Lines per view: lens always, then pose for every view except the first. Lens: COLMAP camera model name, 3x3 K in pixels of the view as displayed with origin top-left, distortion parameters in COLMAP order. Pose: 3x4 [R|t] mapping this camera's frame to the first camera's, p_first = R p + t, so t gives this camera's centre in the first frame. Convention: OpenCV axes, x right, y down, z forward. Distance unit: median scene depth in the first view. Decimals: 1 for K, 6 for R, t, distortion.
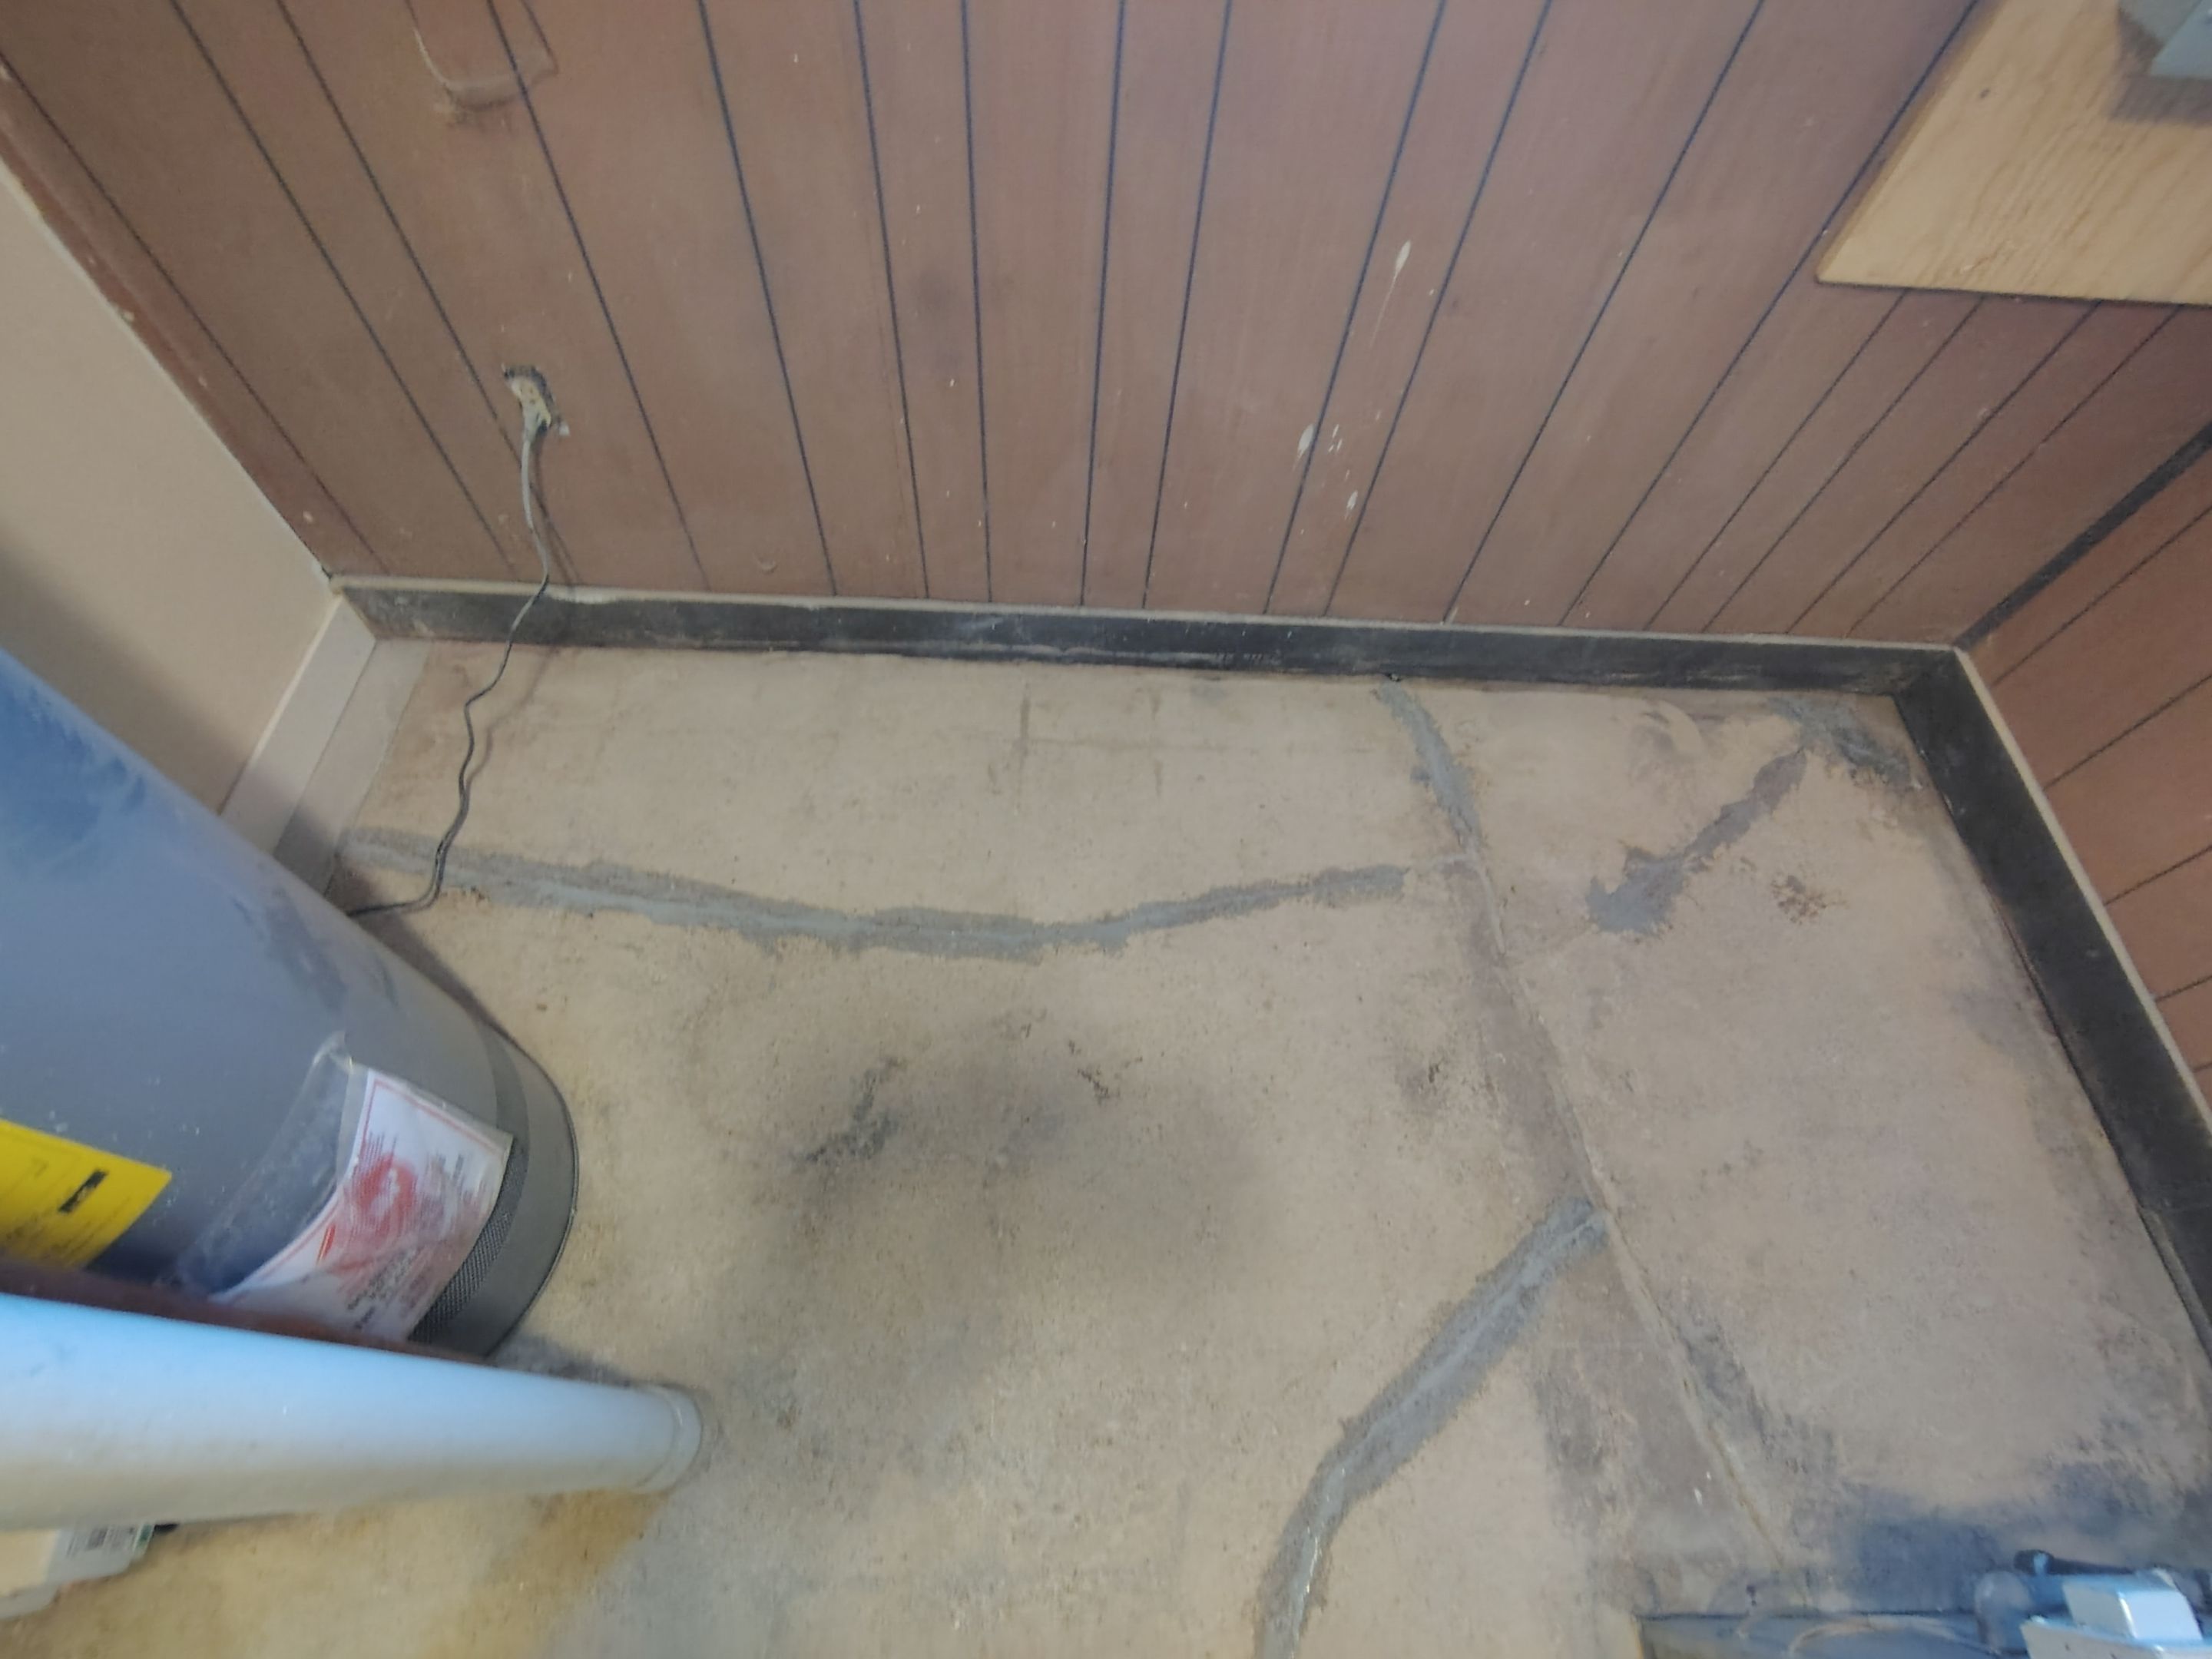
lens RADIAL K [[1034.1, 0, 1109.4], [0, 1034.1, 831.1], [0, 0, 1]] dist [-0.011060, 0.005262]
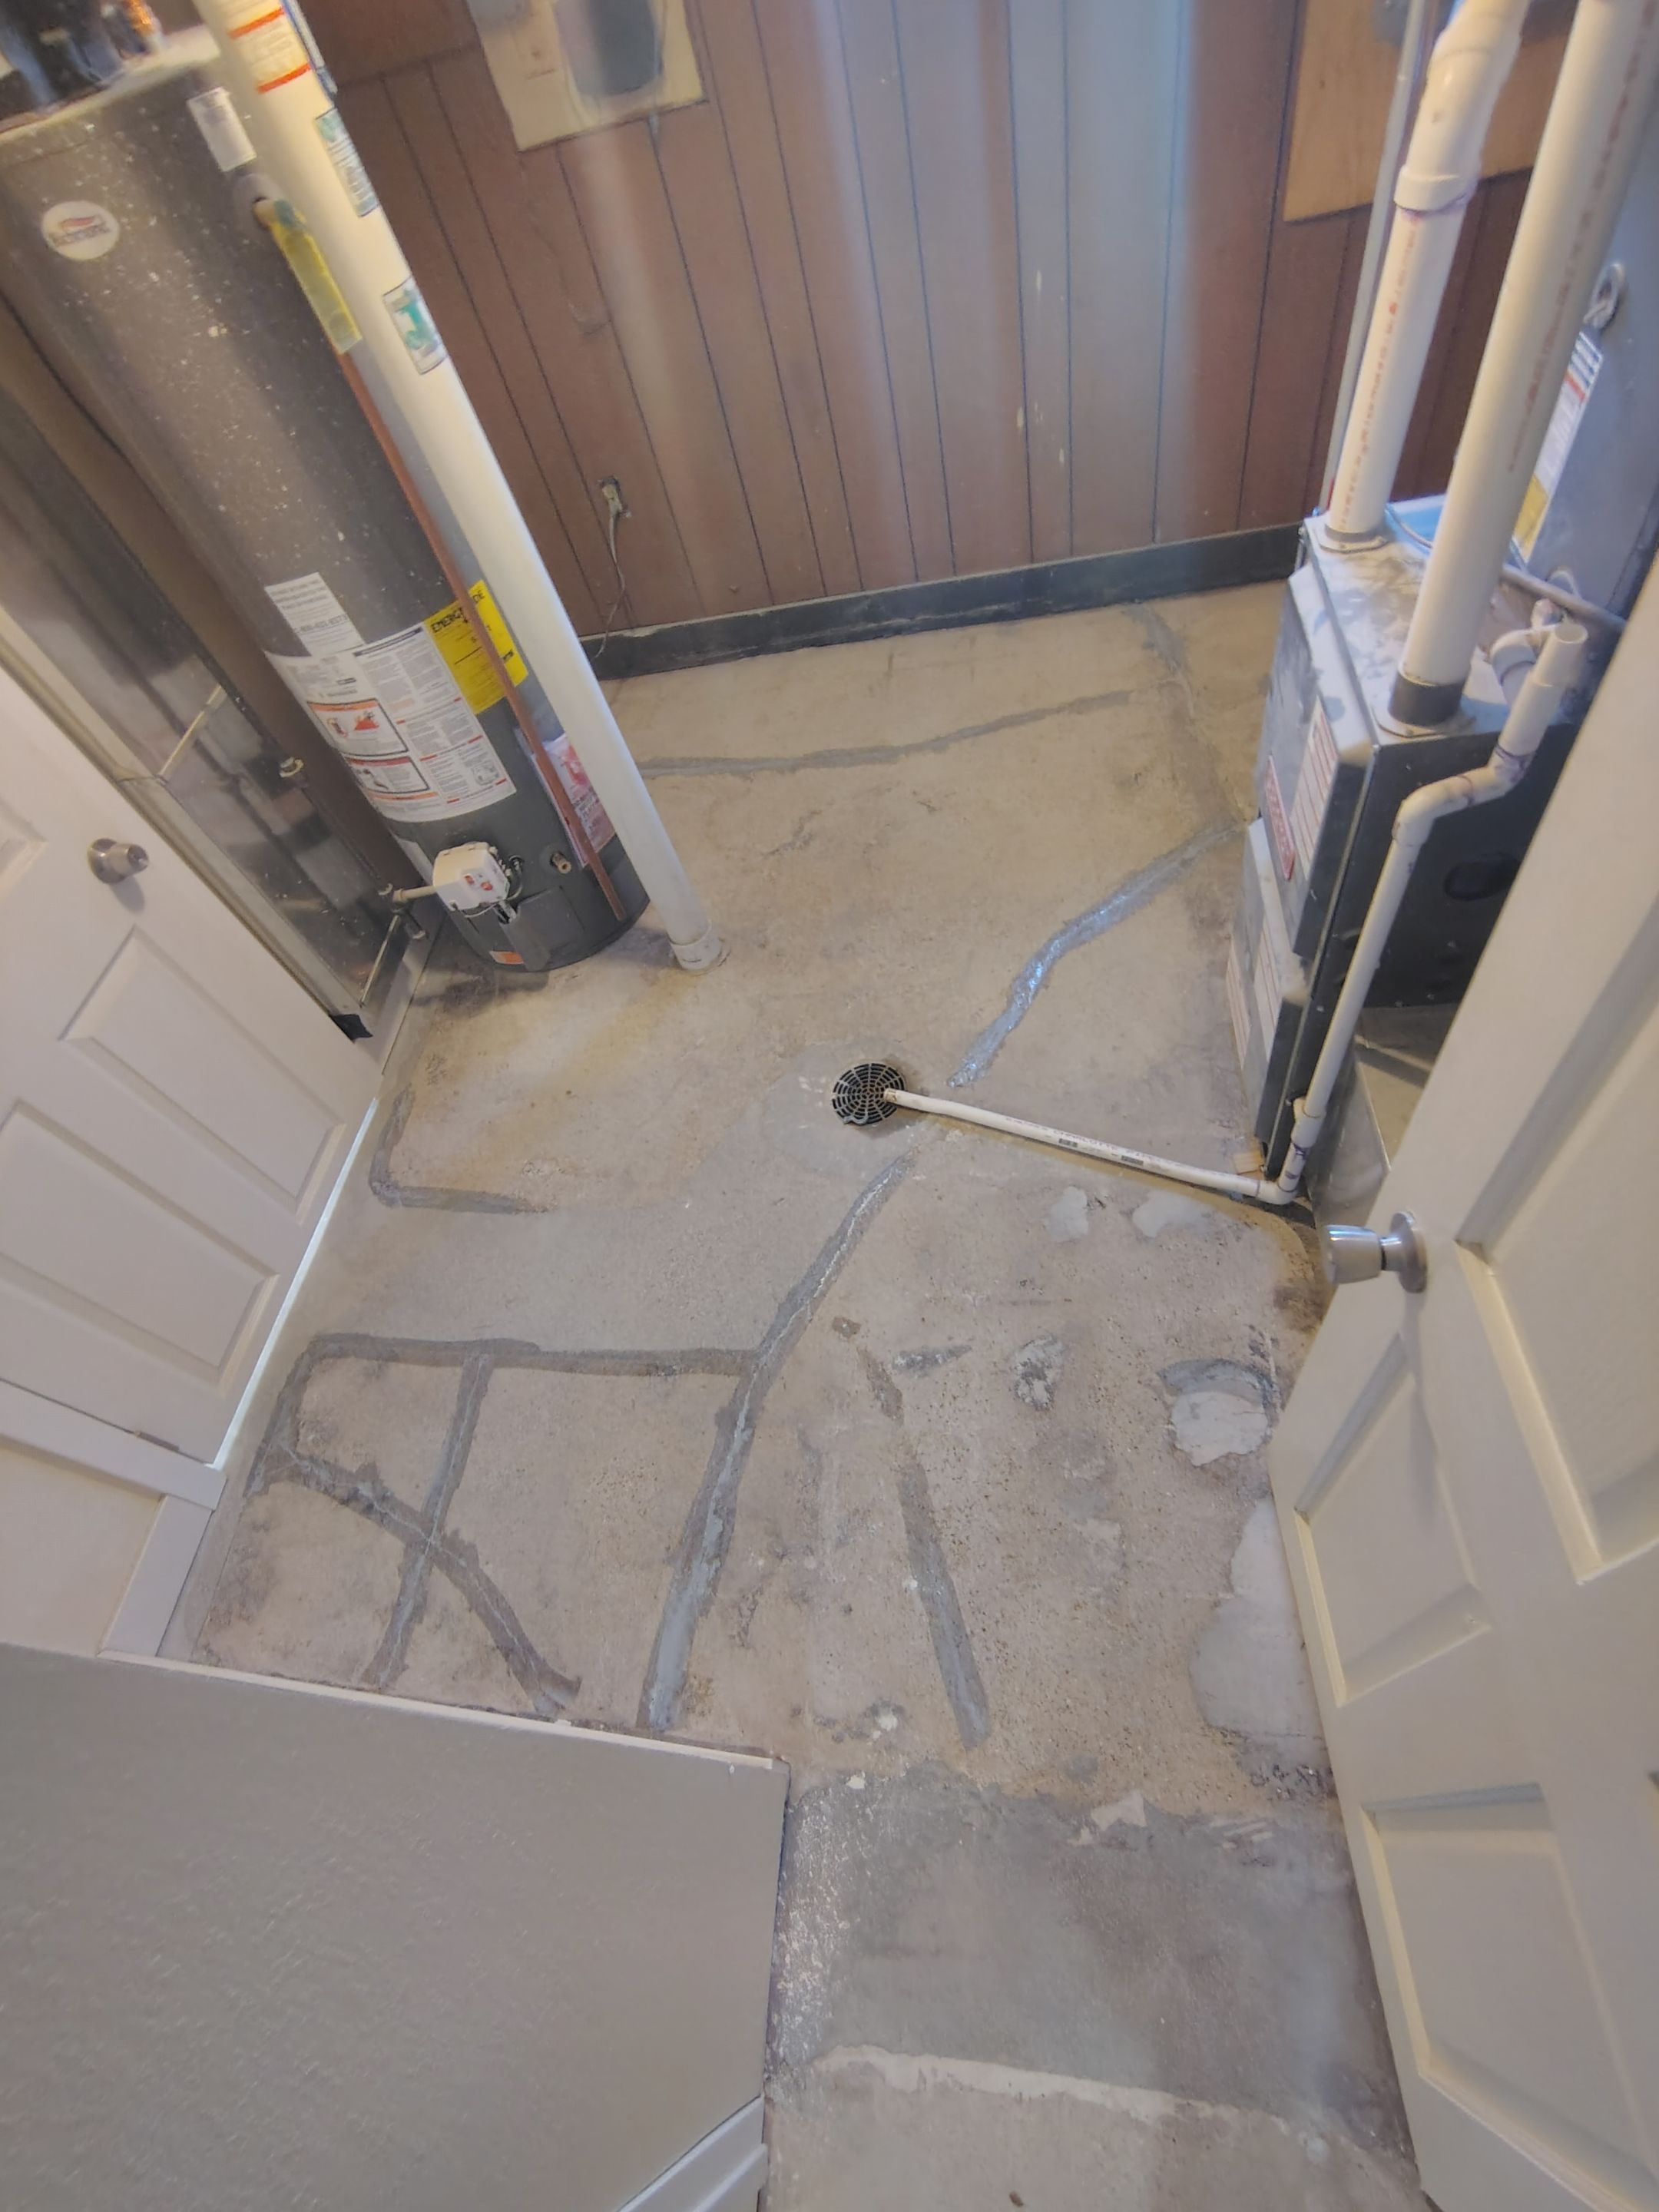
lens RADIAL K [[1034.1, 0, 818.8], [0, 1034.1, 1107.5], [0, 0, 1]] dist [-0.011060, 0.005262]
pose [[0.957732, -0.080217, -0.276252, 0.240060], [0.063633, 0.995620, -0.068498, 0.823232], [0.280537, 0.048024, 0.958641, -0.654061]]
